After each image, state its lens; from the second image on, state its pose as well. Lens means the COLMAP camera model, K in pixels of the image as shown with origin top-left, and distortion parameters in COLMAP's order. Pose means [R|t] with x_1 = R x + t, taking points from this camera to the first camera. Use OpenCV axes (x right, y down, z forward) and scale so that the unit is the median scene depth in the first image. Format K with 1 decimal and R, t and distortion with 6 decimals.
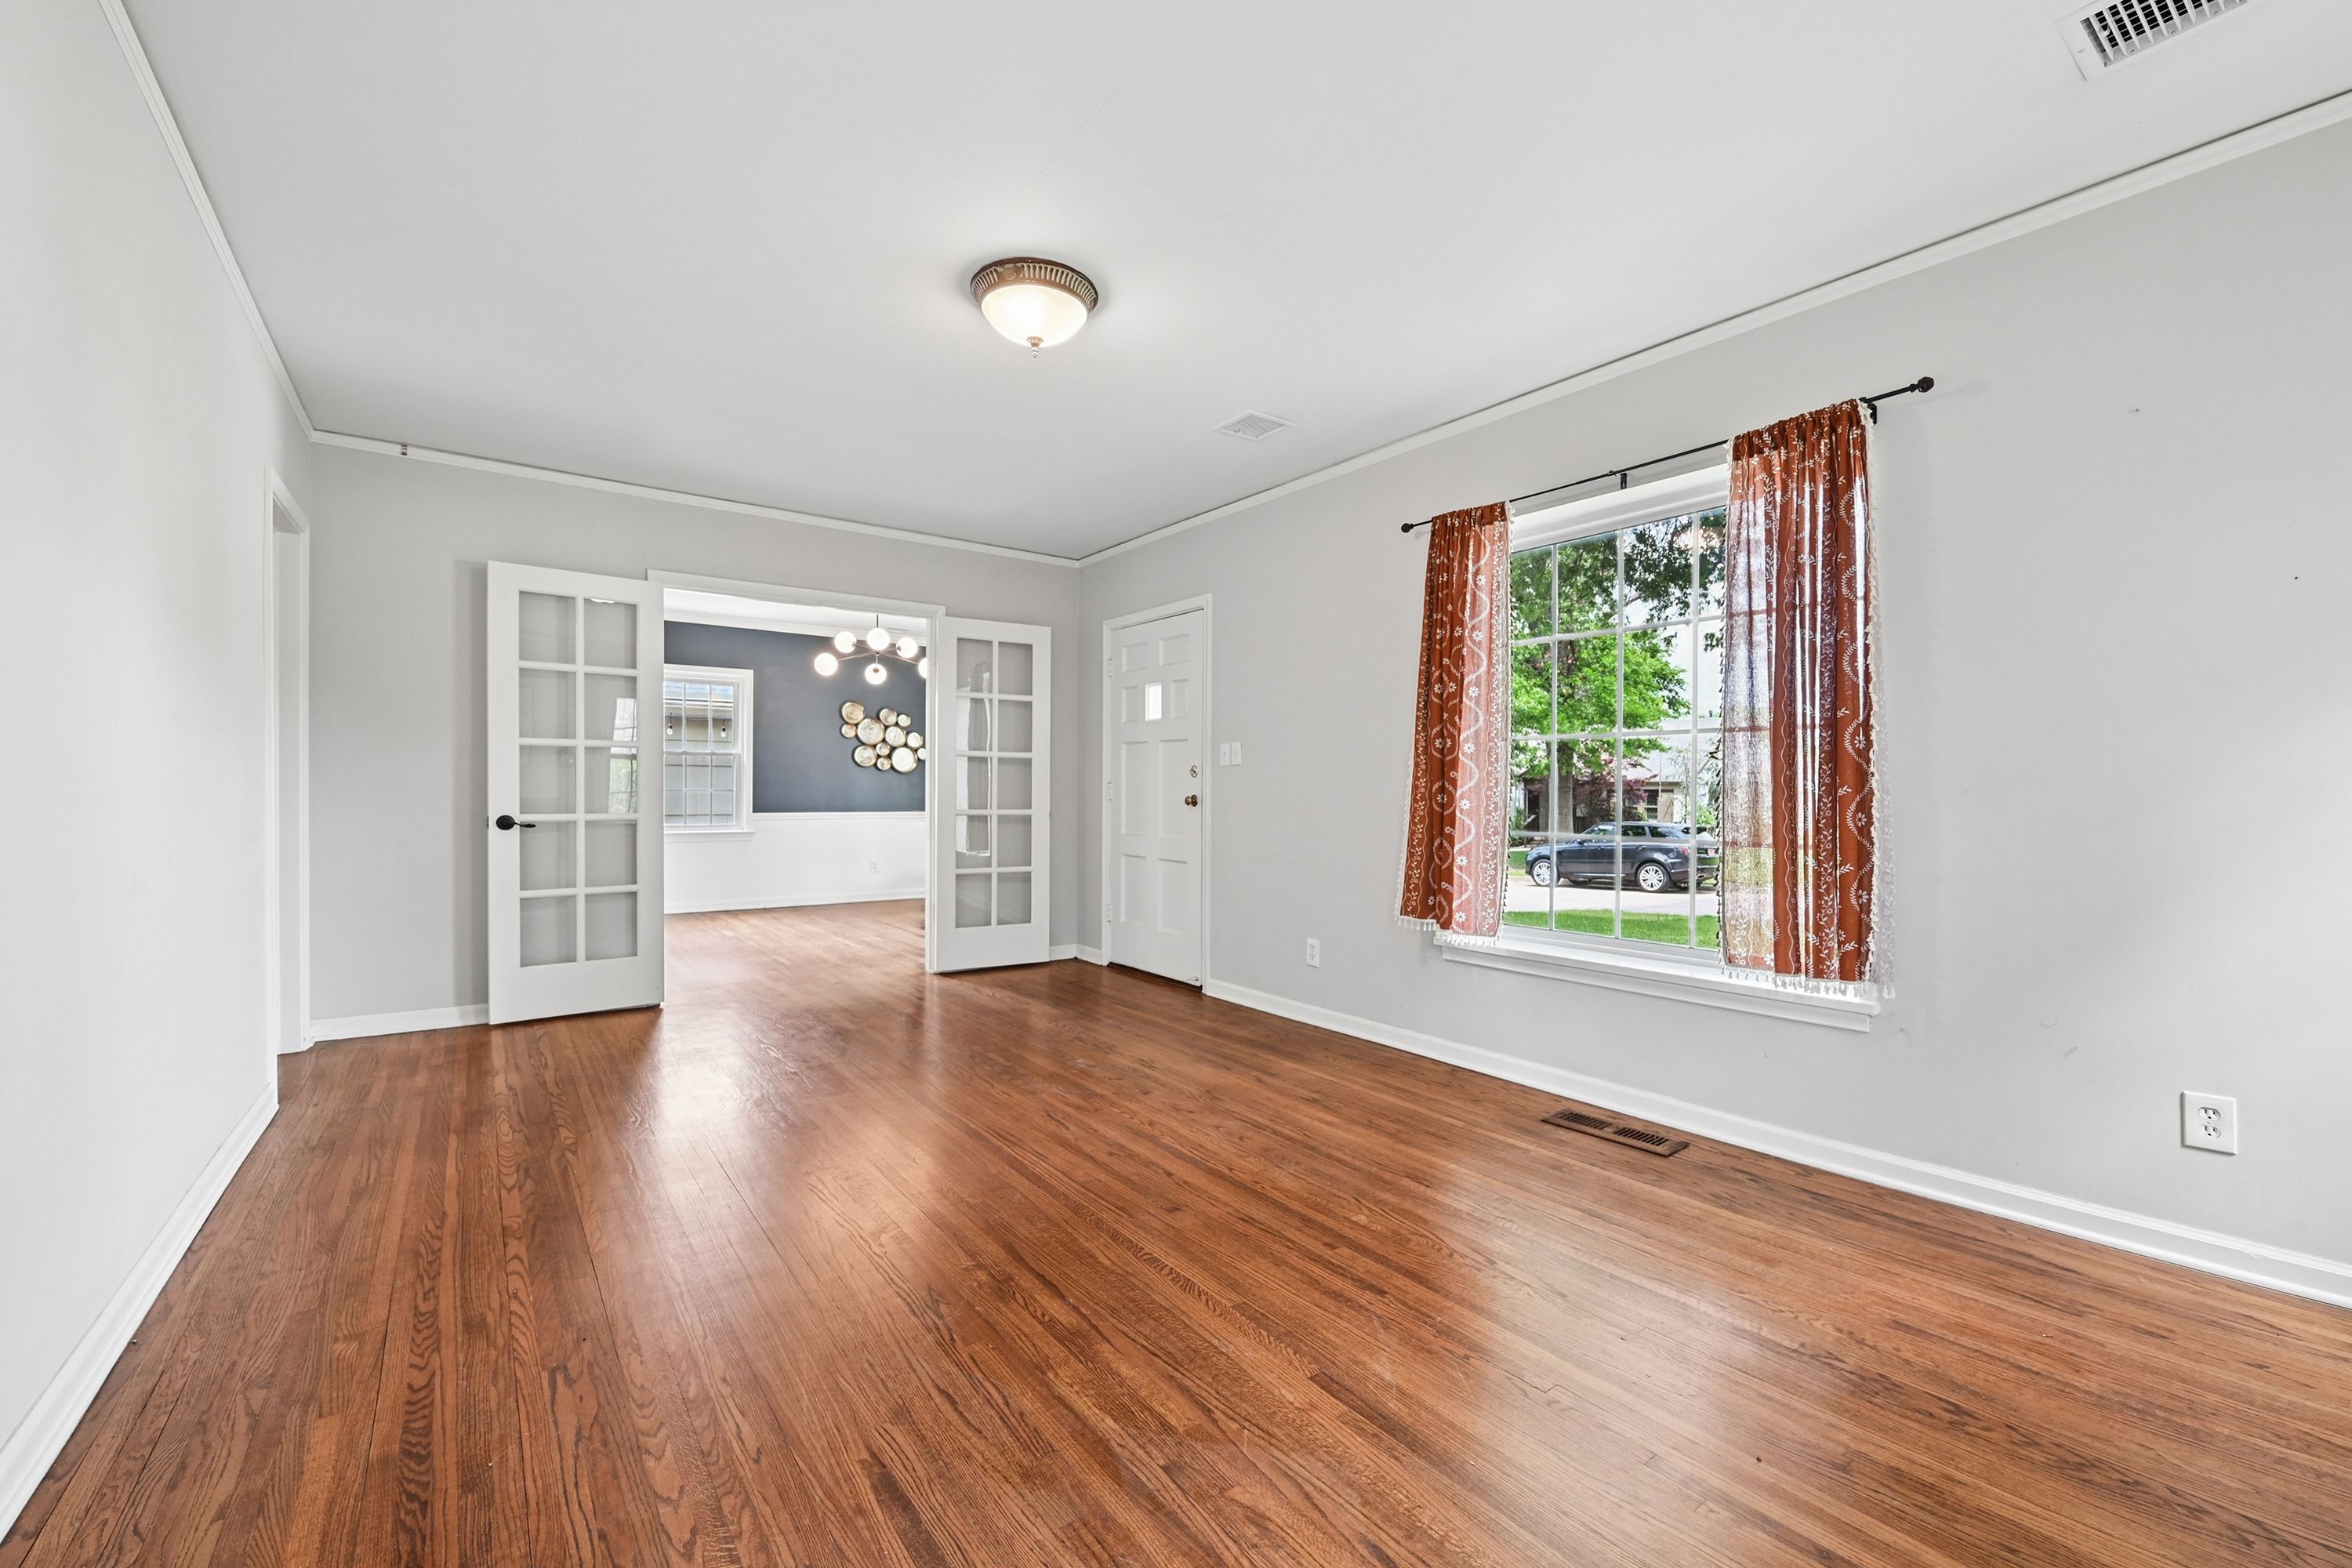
lens RADIAL K [[1017.8, 0, 1236.3], [0, 1017.8, 785.7], [0, 0, 1]] dist [-0.003271, -0.000210]
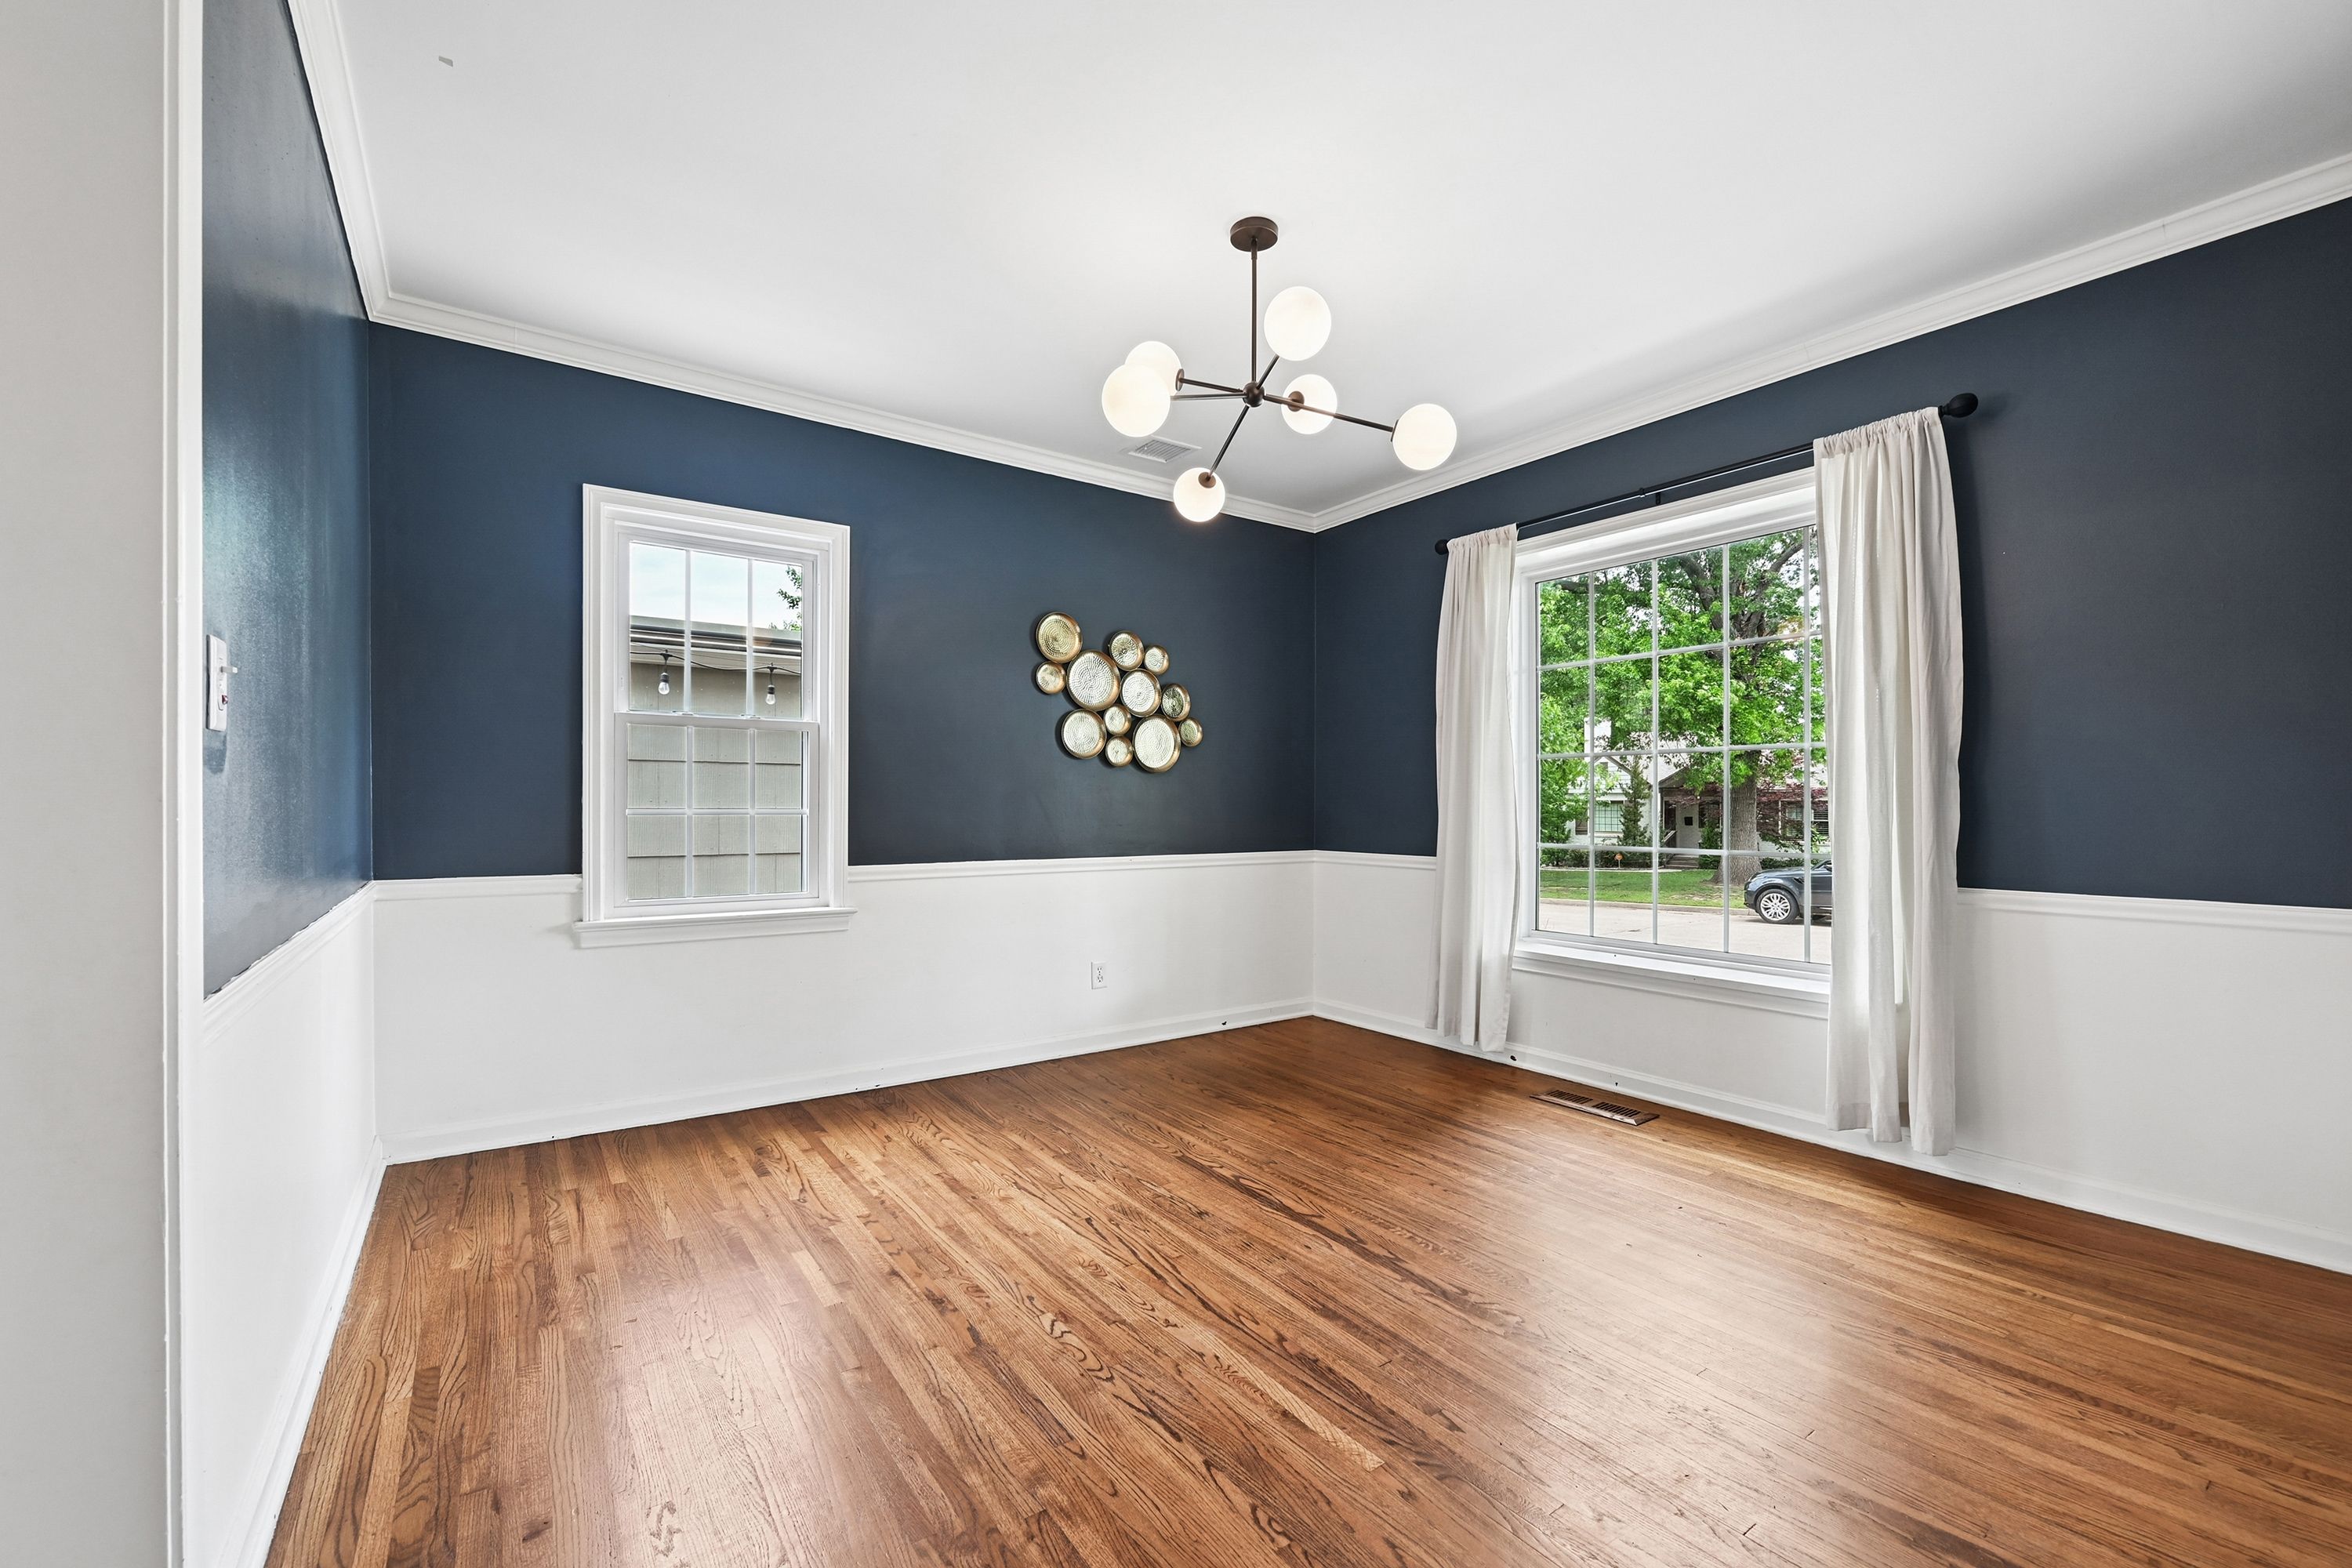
lens RADIAL K [[951.9, 0, 1200.5], [0, 951.9, 800.9], [0, 0, 1]] dist [-0.024370, -0.000344]
pose [[0.999815, -0.001185, -0.019189, -0.458046], [0.001250, 0.999993, 0.003395, -0.001268], [0.019185, -0.003418, 0.999810, 0.867475]]
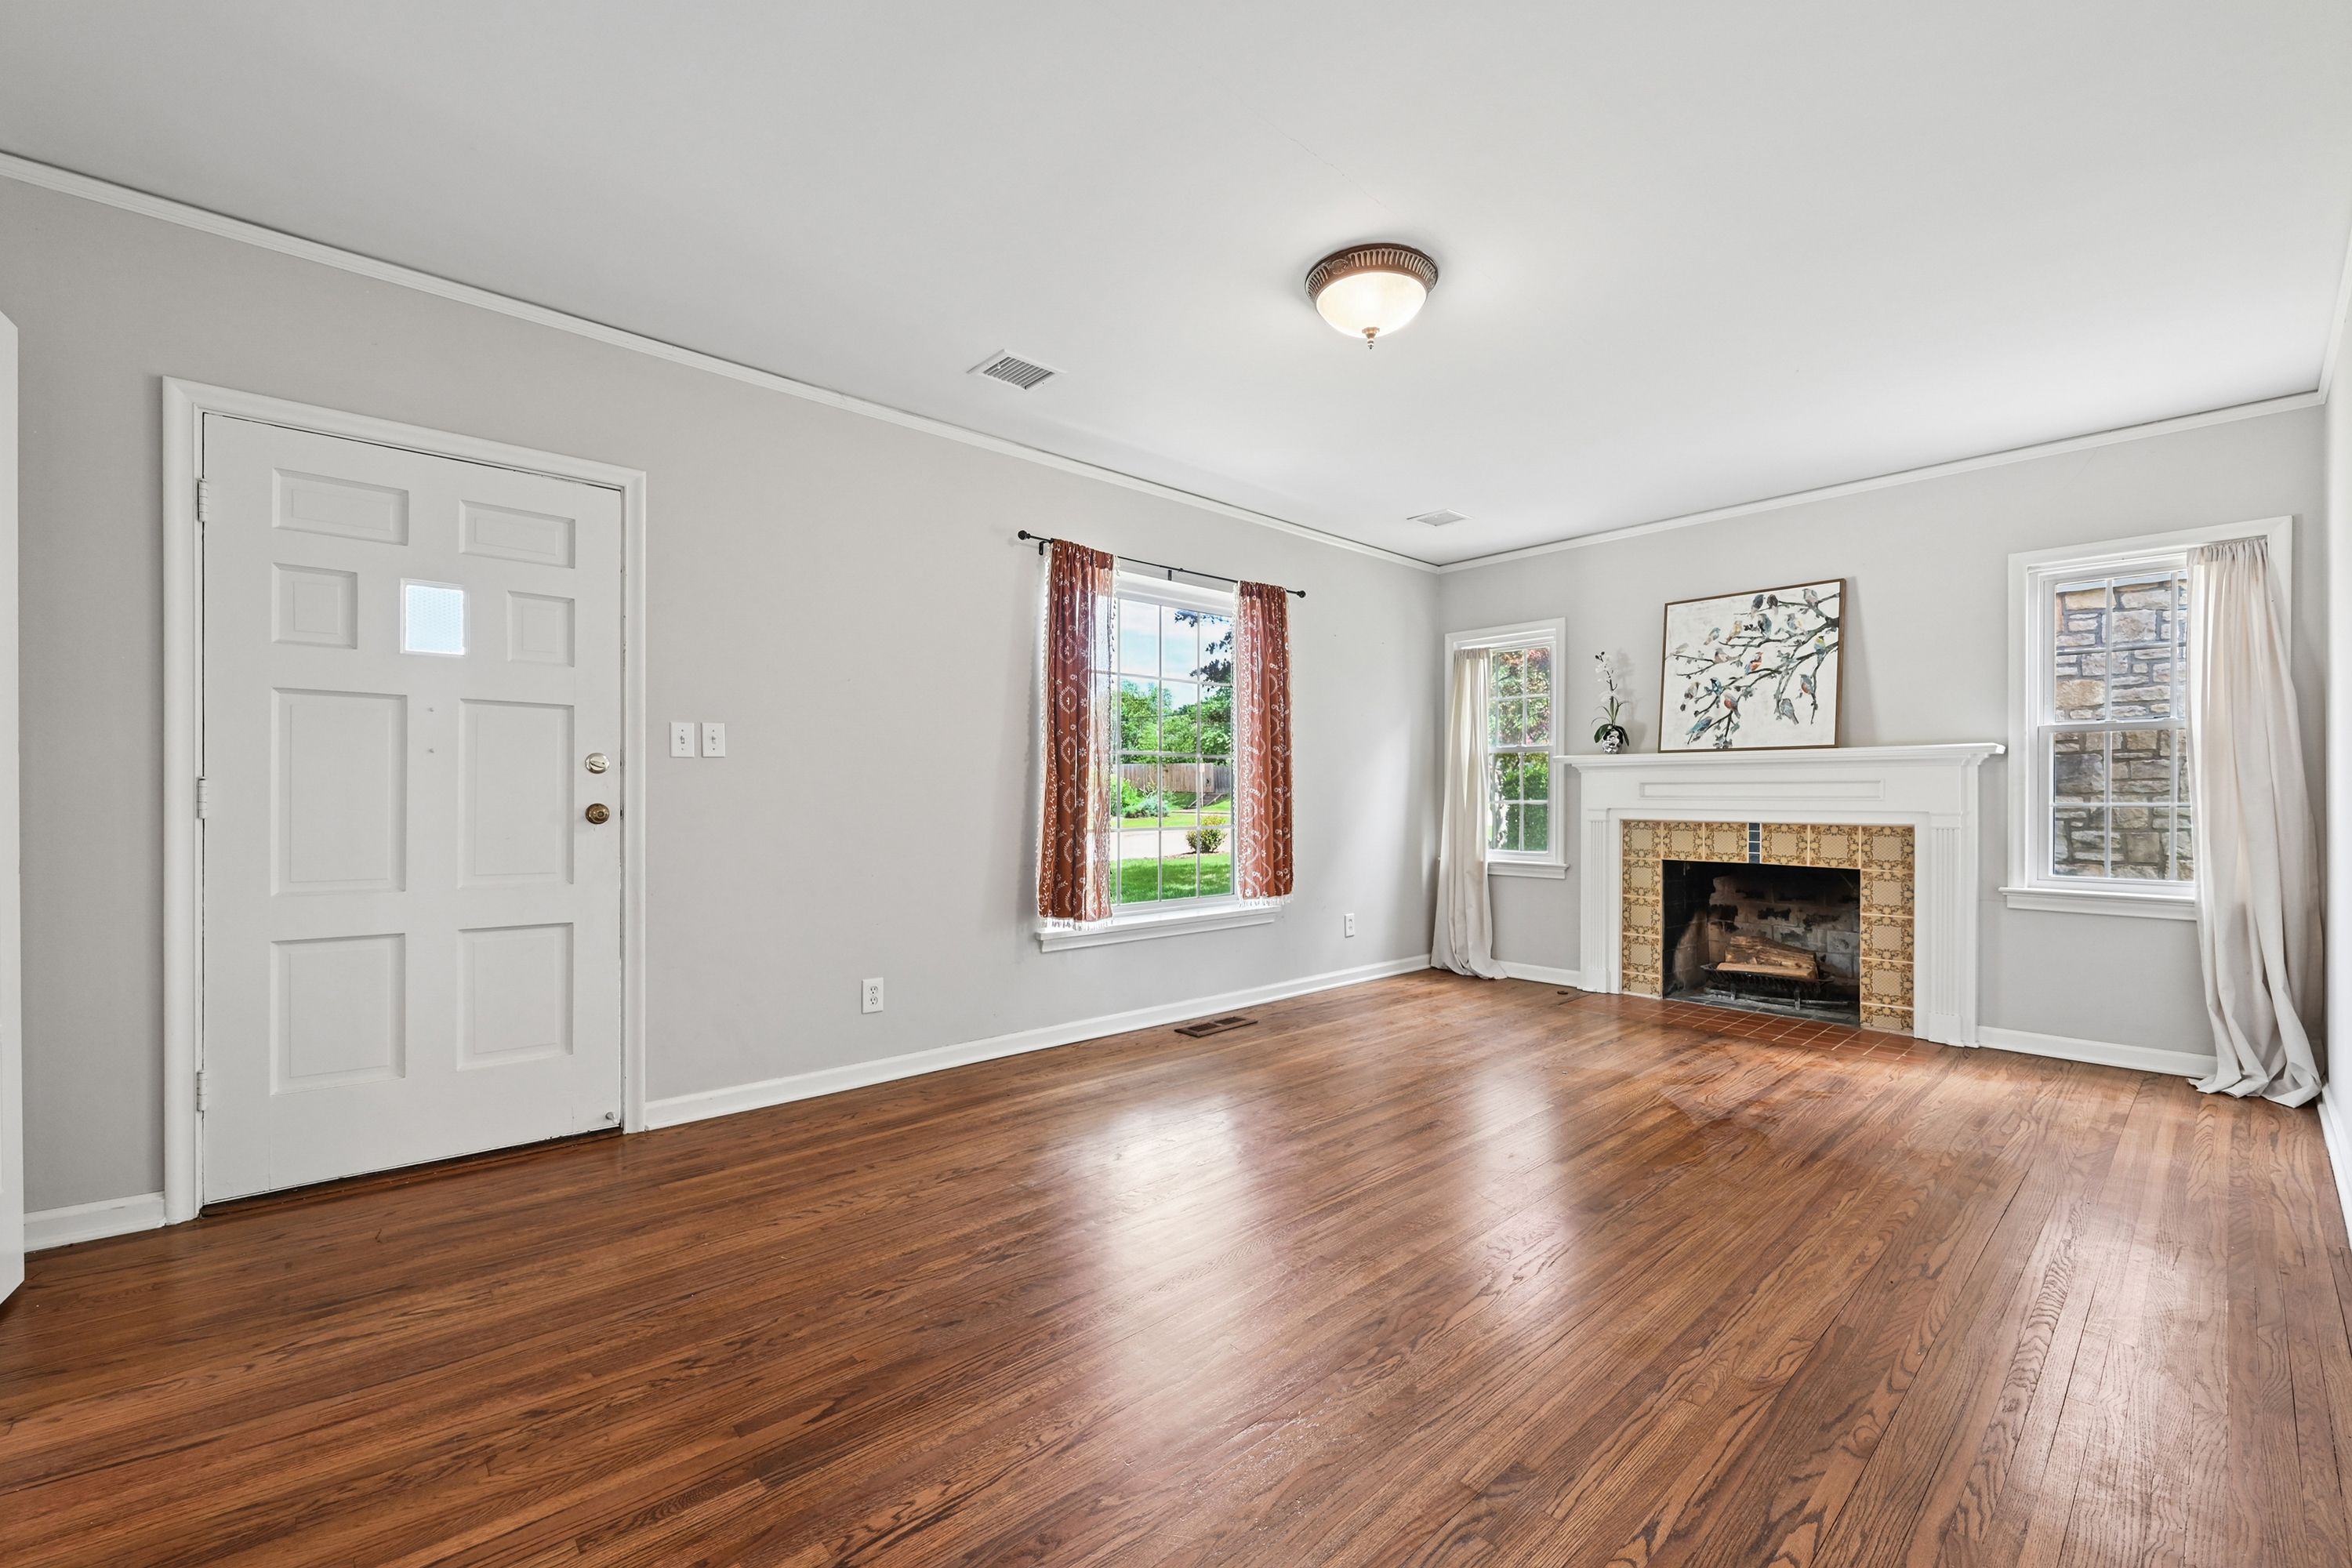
lens RADIAL K [[944.0, 0, 1209.8], [0, 944.0, 788.8], [0, 0, 1]] dist [-0.011260, 0.000266]
pose [[-0.100657, 0.003731, 0.994914, -0.548311], [-0.003277, 0.999986, -0.004082, 0.001268], [-0.994916, -0.003672, -0.100643, 0.636792]]
